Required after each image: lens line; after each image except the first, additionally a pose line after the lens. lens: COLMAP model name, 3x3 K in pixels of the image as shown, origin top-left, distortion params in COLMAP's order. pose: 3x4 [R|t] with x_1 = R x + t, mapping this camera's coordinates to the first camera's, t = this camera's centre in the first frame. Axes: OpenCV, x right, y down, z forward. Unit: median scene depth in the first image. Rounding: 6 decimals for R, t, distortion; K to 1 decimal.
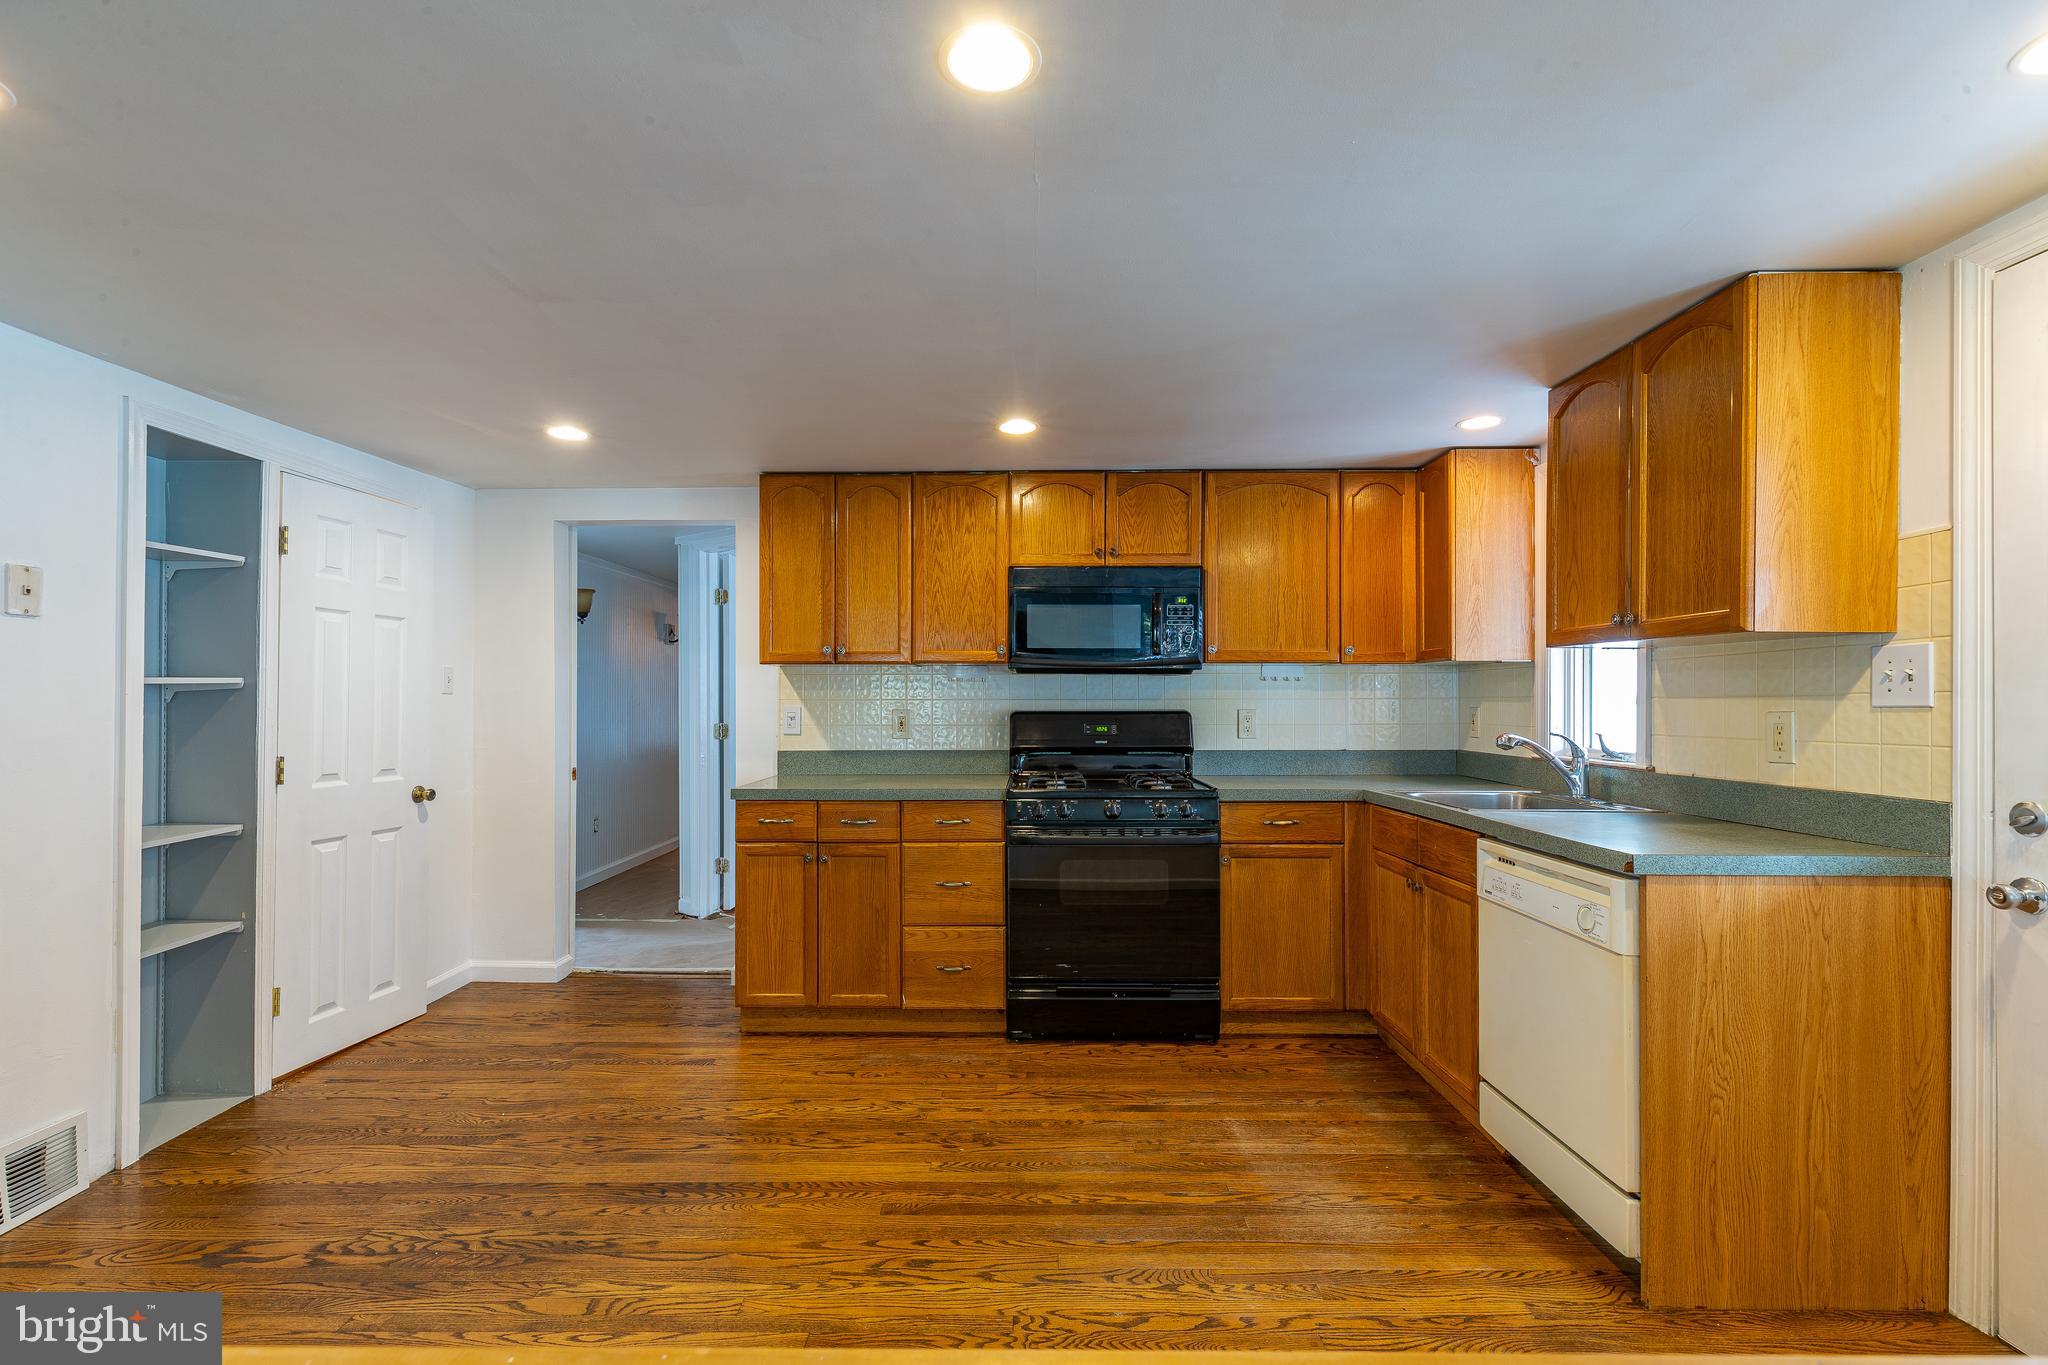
lens RADIAL K [[920.7, 0, 1009.8], [0, 920.7, 695.5], [0, 0, 1]] dist [0.001907, -0.000412]
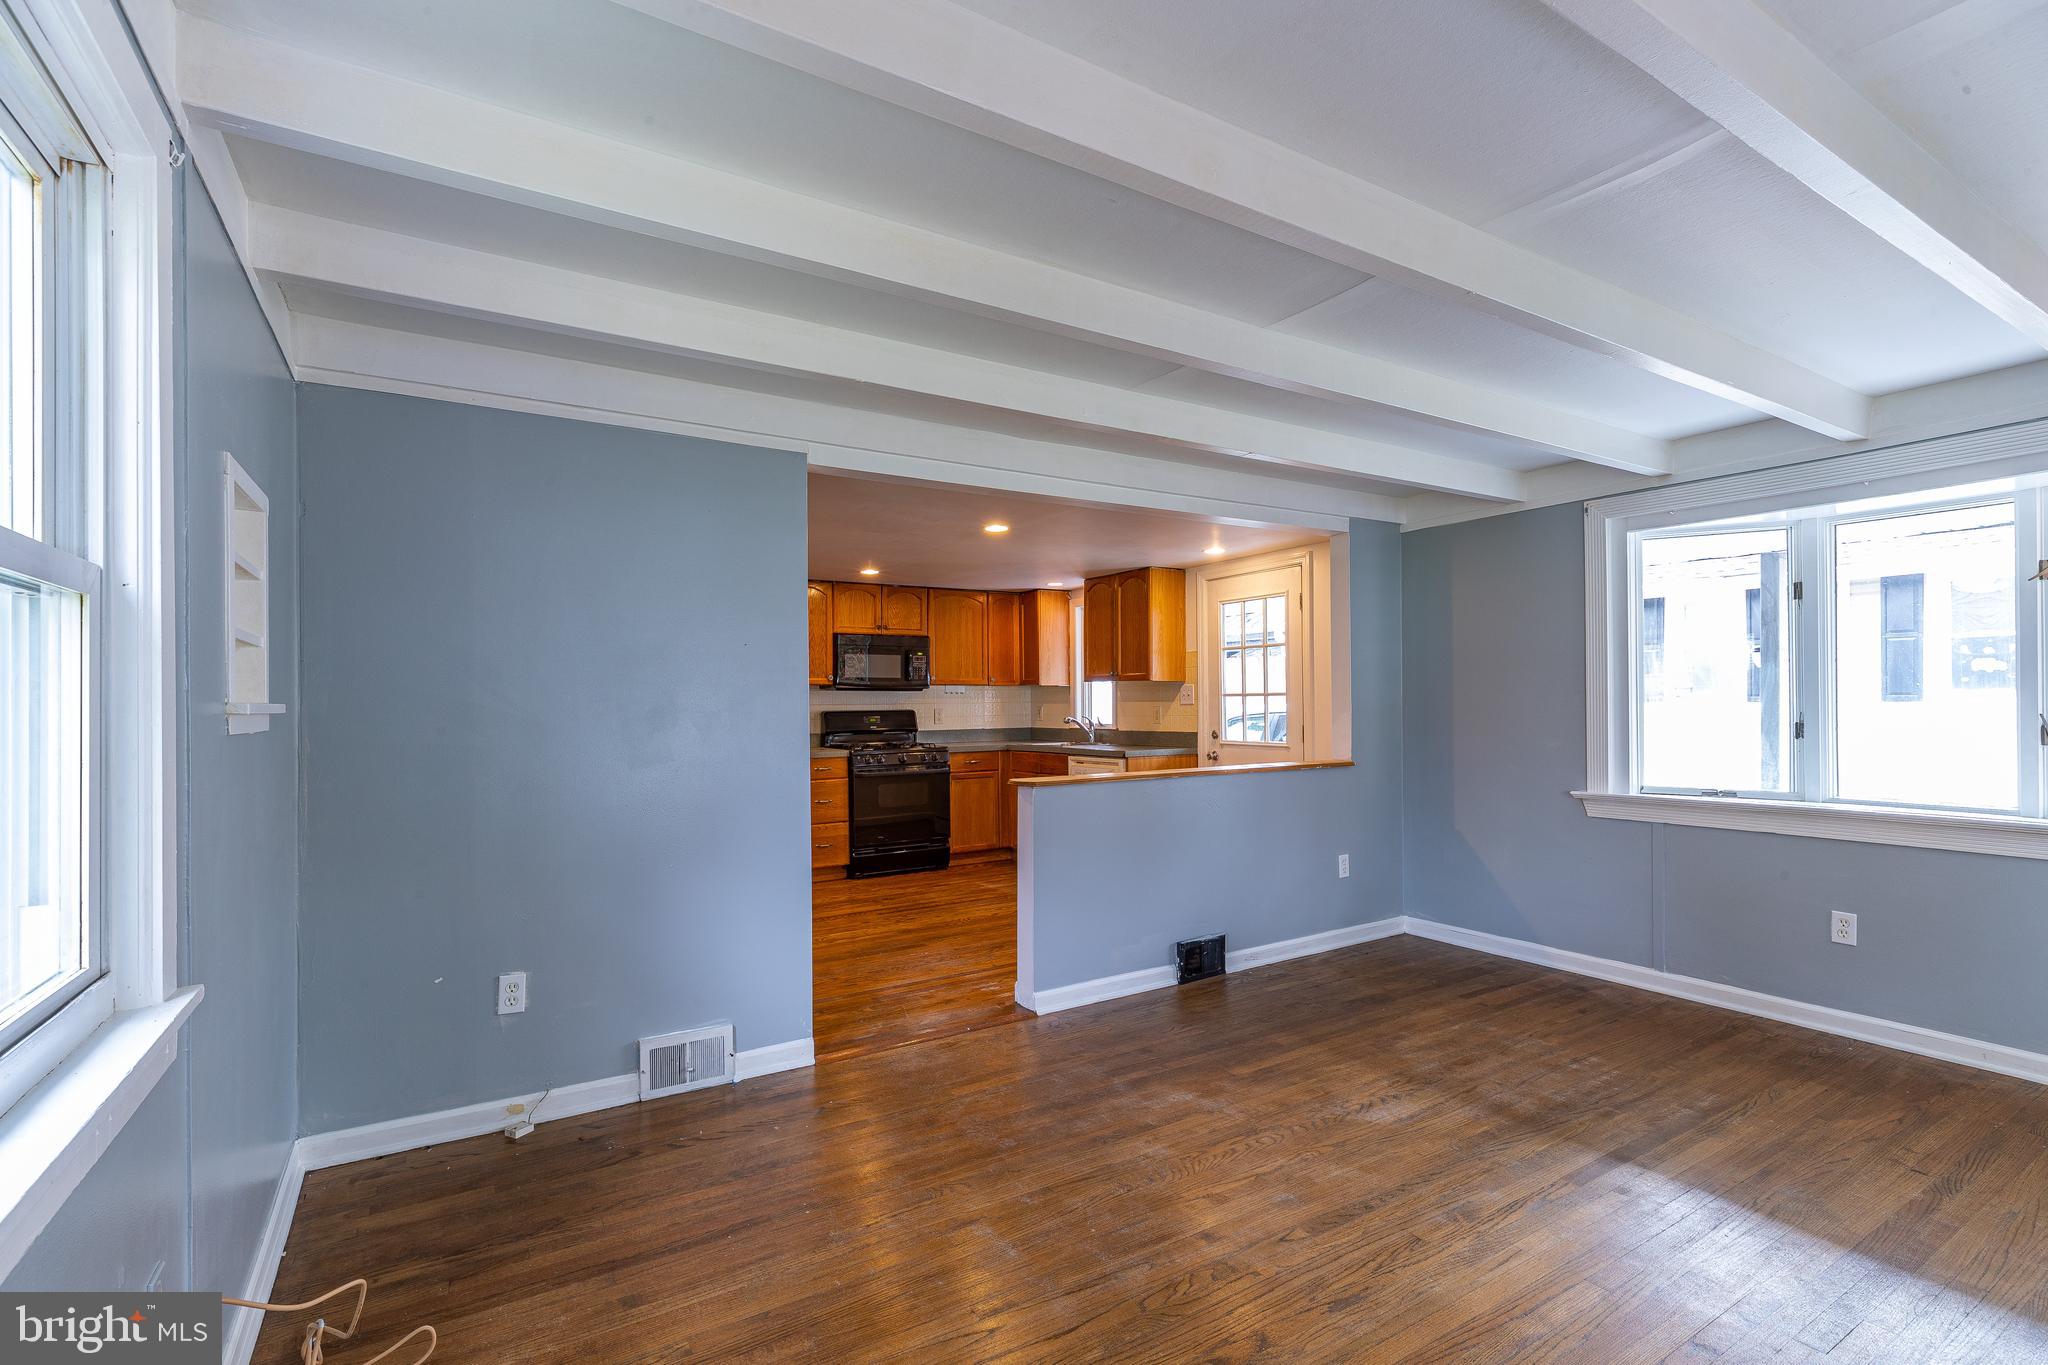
lens RADIAL K [[920.7, 0, 1023.6], [0, 920.7, 692.9], [0, 0, 1]] dist [0.001907, -0.000412]
pose [[0.837116, 0.000775, 0.547025, -0.759662], [0.004575, 0.999954, -0.008418, -0.001478], [-0.547007, 0.009549, 0.837074, -0.825859]]
